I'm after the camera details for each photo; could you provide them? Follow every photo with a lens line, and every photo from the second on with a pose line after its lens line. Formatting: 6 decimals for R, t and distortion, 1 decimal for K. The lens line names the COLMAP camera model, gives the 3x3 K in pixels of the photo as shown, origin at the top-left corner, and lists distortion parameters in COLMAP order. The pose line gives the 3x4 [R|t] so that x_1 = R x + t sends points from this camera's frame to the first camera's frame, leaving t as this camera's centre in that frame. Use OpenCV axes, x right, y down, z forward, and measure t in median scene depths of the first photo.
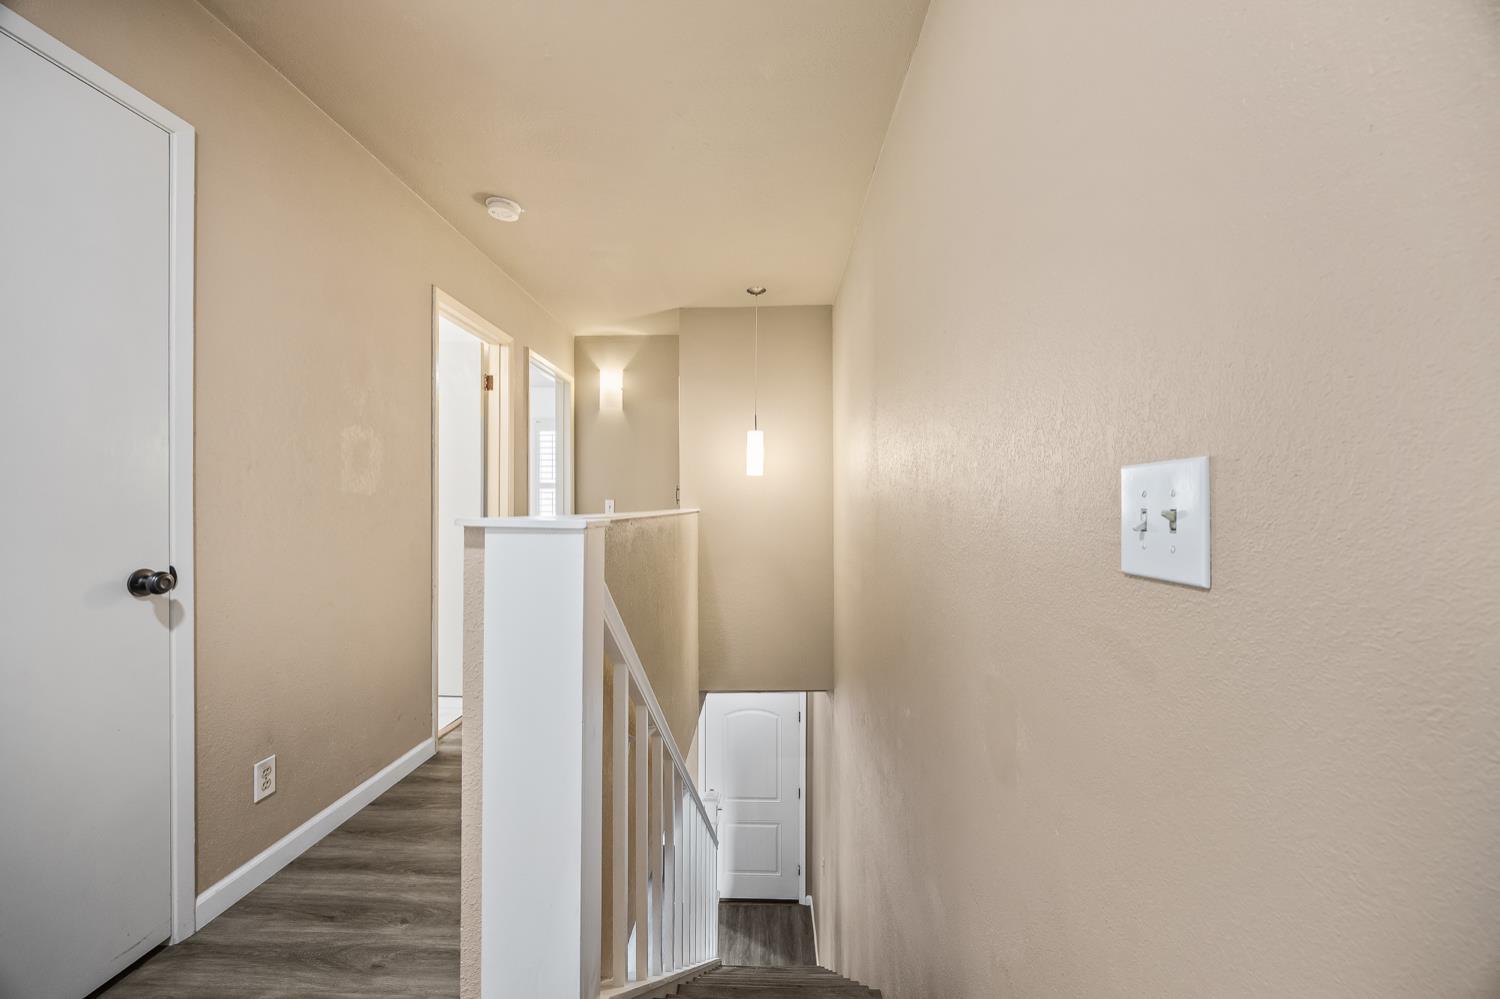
lens RADIAL K [[570.2, 0, 753.1], [0, 570.2, 503.1], [0, 0, 1]] dist [-0.001148, -0.000478]
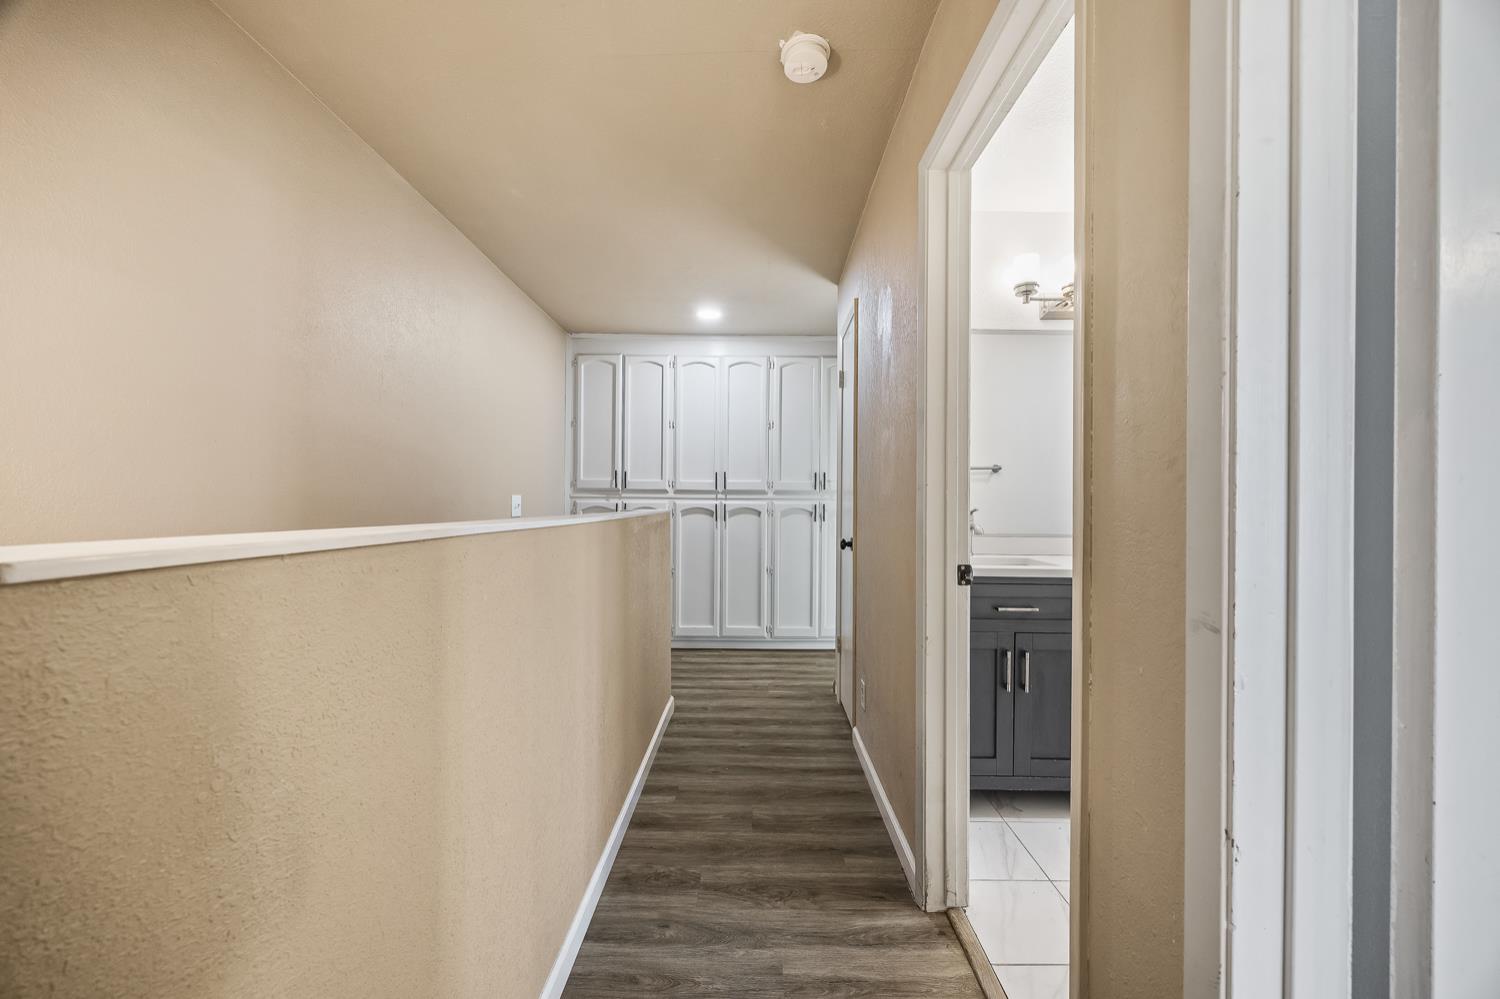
lens RADIAL K [[570.2, 0, 753.1], [0, 570.2, 503.1], [0, 0, 1]] dist [-0.001148, -0.000478]
pose [[-0.999749, -0.004578, -0.021938, -0.540742], [-0.004698, 0.999974, 0.005403, -0.015841], [0.021913, 0.005505, -0.999745, 2.455208]]
